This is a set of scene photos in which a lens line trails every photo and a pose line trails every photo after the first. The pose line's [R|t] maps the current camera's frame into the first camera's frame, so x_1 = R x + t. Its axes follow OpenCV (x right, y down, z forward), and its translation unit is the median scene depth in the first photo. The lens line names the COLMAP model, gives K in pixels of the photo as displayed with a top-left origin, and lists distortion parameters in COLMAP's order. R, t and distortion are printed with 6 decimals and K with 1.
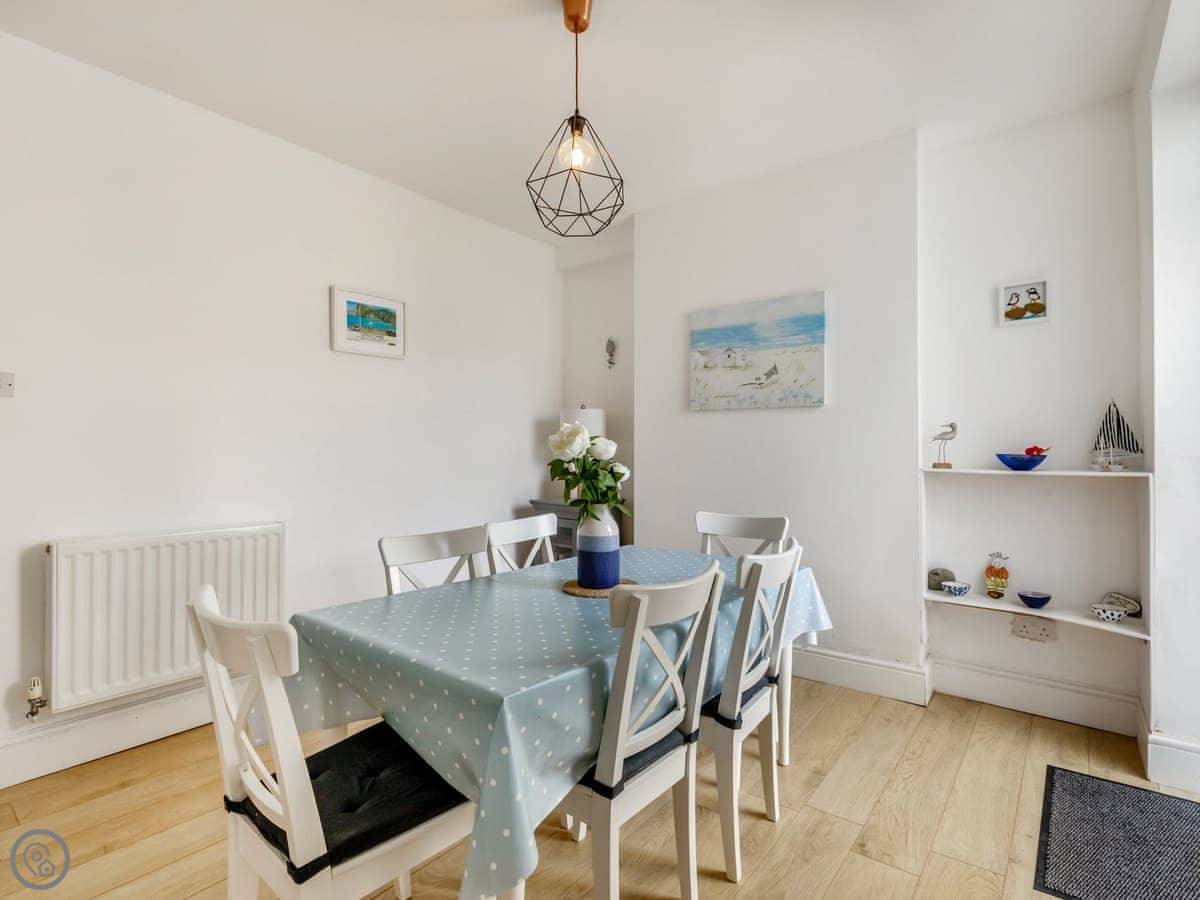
lens RADIAL K [[594.5, 0, 609.7], [0, 594.5, 440.6], [0, 0, 1]] dist [-0.001000, -0.000868]
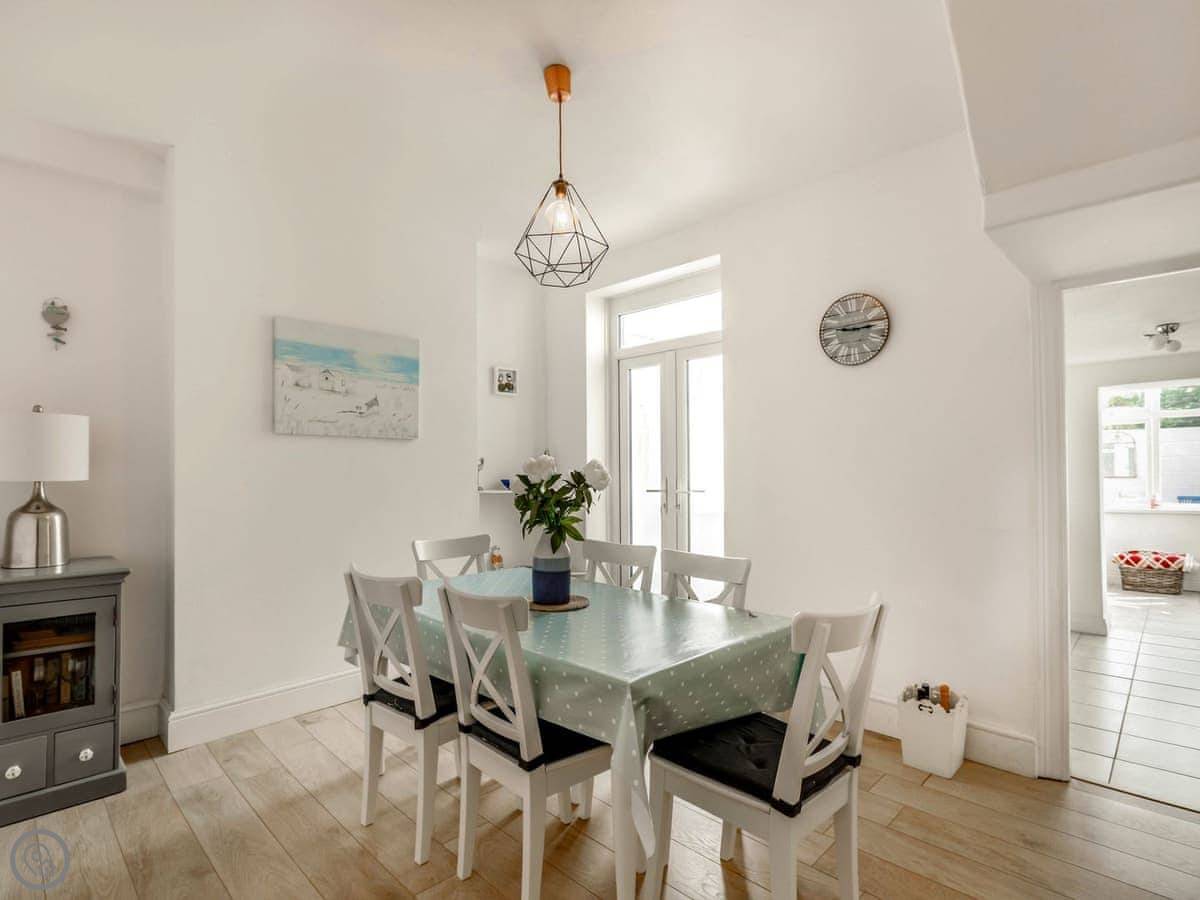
lens RADIAL K [[612.7, 0, 607.0], [0, 612.7, 466.4], [0, 0, 1]] dist [0.001033, -0.009099]
pose [[0.106724, 0.009360, 0.994245, -1.034176], [-0.007833, 0.999933, -0.008573, 0.000342], [-0.994258, -0.006872, 0.106791, 0.677556]]
